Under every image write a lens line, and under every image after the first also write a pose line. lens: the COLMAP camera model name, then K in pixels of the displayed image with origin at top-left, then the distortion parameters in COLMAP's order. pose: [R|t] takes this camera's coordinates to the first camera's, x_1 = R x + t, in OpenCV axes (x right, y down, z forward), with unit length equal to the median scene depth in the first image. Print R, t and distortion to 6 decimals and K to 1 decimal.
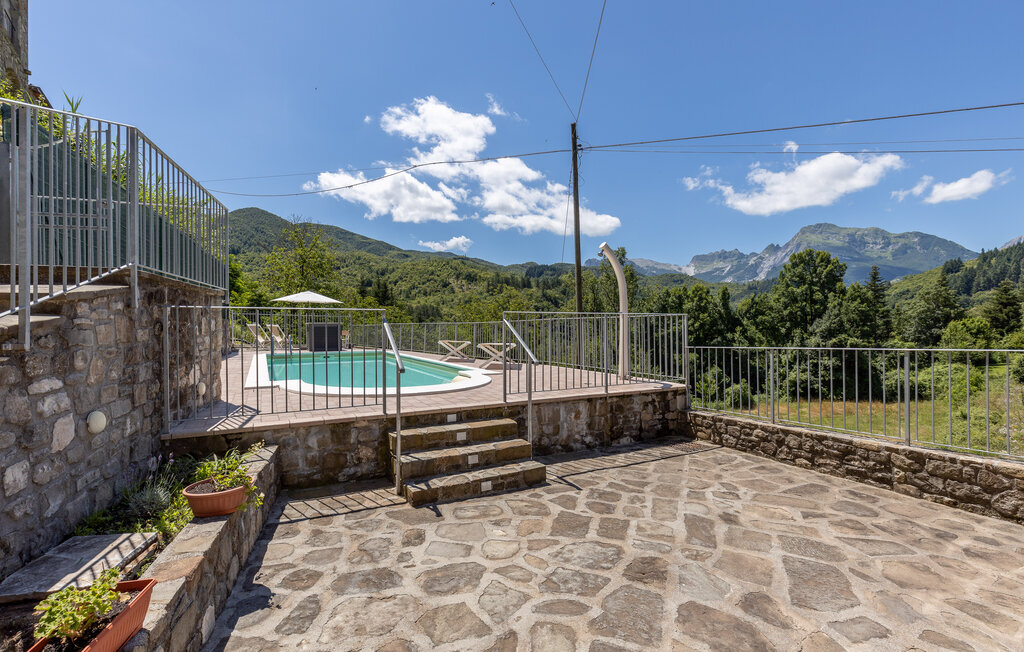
lens RADIAL K [[460.2, 0, 509.1], [0, 460.2, 325.6], [0, 0, 1]] dist [0.008019, -0.000797]
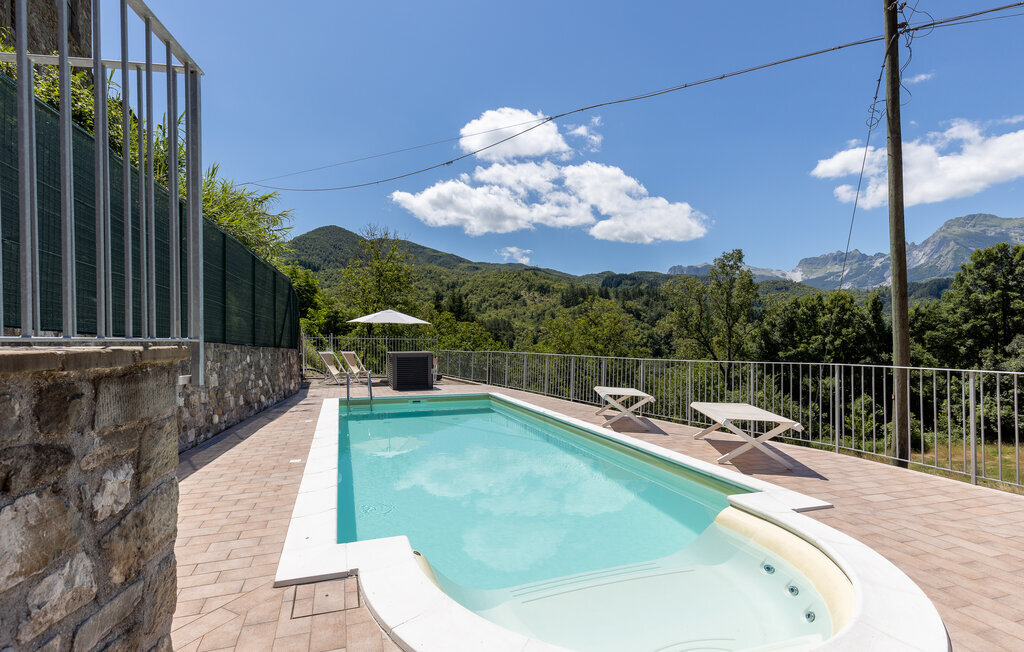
lens RADIAL K [[480.9, 0, 490.7], [0, 480.9, 340.0], [0, 0, 1]] dist [0.004849, -0.000536]
pose [[0.982404, 0.000684, -0.186769, -0.030207], [-0.000502, 0.999999, 0.001022, -0.006318], [0.186770, -0.000911, 0.982403, 0.059563]]
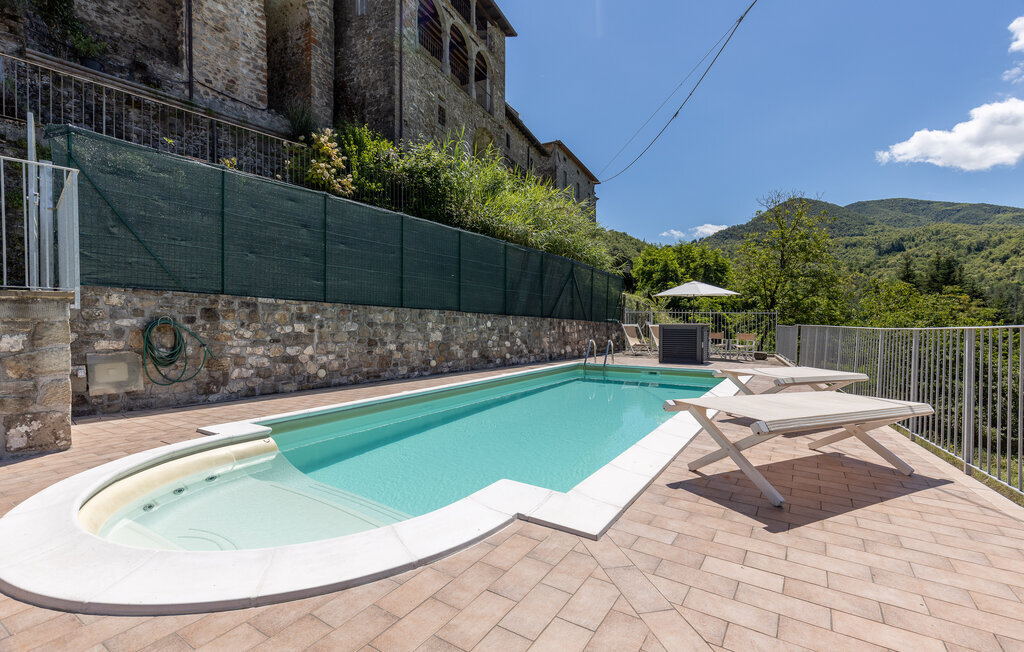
lens RADIAL K [[460.2, 0, 509.1], [0, 460.2, 325.6], [0, 0, 1]] dist [0.008019, -0.000797]
pose [[0.482356, 0.010289, -0.875915, 0.023277], [-0.001782, 0.999940, 0.010765, -0.002414], [0.875973, -0.003631, 0.482346, 0.100421]]
